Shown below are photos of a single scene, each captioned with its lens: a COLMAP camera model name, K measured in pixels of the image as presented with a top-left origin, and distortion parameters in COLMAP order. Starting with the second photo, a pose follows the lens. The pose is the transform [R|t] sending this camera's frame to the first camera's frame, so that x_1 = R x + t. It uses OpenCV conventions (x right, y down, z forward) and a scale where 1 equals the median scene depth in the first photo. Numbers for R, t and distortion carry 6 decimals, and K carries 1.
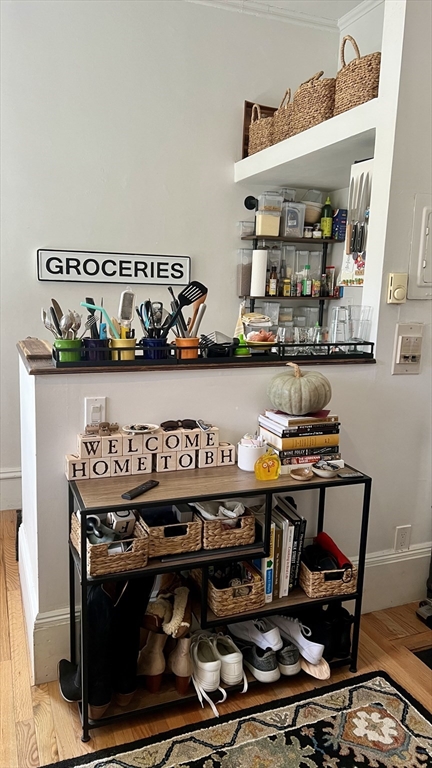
lens RADIAL K [[570.2, 0, 211.2], [0, 570.2, 381.3], [0, 0, 1]] dist [0.016502, -0.027116]
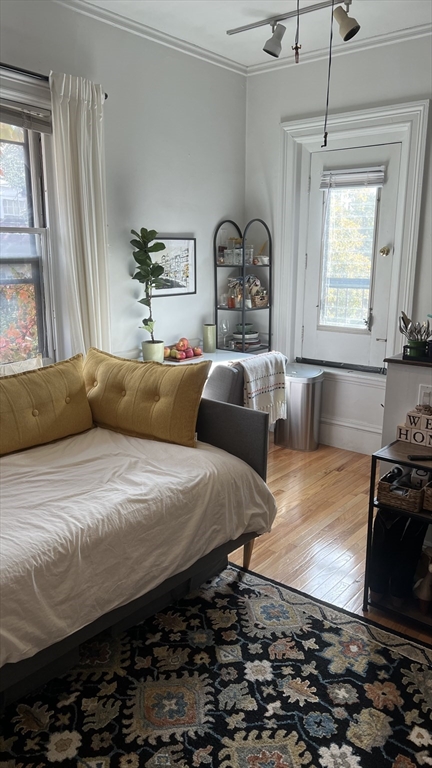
lens RADIAL K [[570.2, 0, 217.0], [0, 570.2, 380.1], [0, 0, 1]] dist [0.016502, -0.027116]
pose [[0.502780, 0.169987, -0.847536, 0.657723], [-0.144258, 0.983224, 0.111624, -0.061248], [0.852292, 0.066142, 0.518867, -0.118051]]
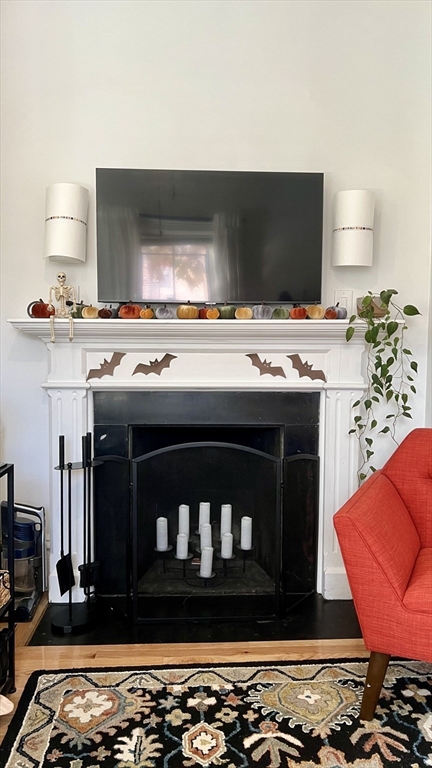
lens RADIAL K [[570.2, 0, 219.2], [0, 570.2, 387.9], [0, 0, 1]] dist [0.016502, -0.027116]
pose [[0.311581, -0.093317, 0.945626, -0.464465], [0.164998, 0.985362, 0.042871, 0.066104], [-0.935785, 0.142668, 0.322417, 0.373769]]
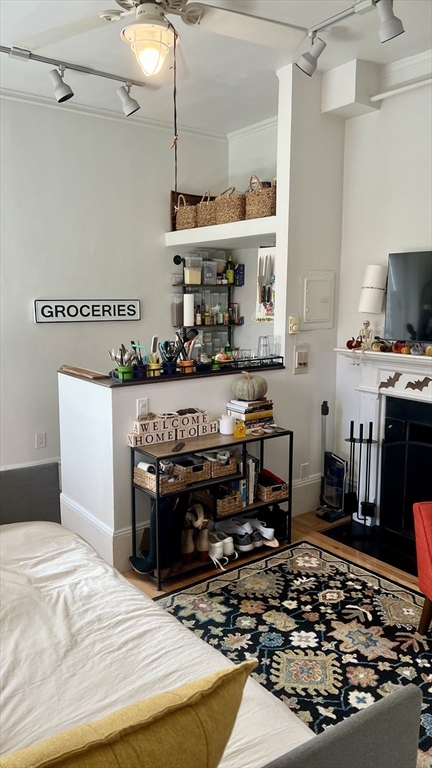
lens RADIAL K [[570.2, 0, 217.7], [0, 570.2, 378.0], [0, 0, 1]] dist [0.016502, -0.027116]
pose [[0.962047, -0.066862, 0.264565, -0.417302], [0.072147, 0.997341, -0.010298, -0.000124], [-0.263173, 0.028995, 0.964313, -0.690368]]
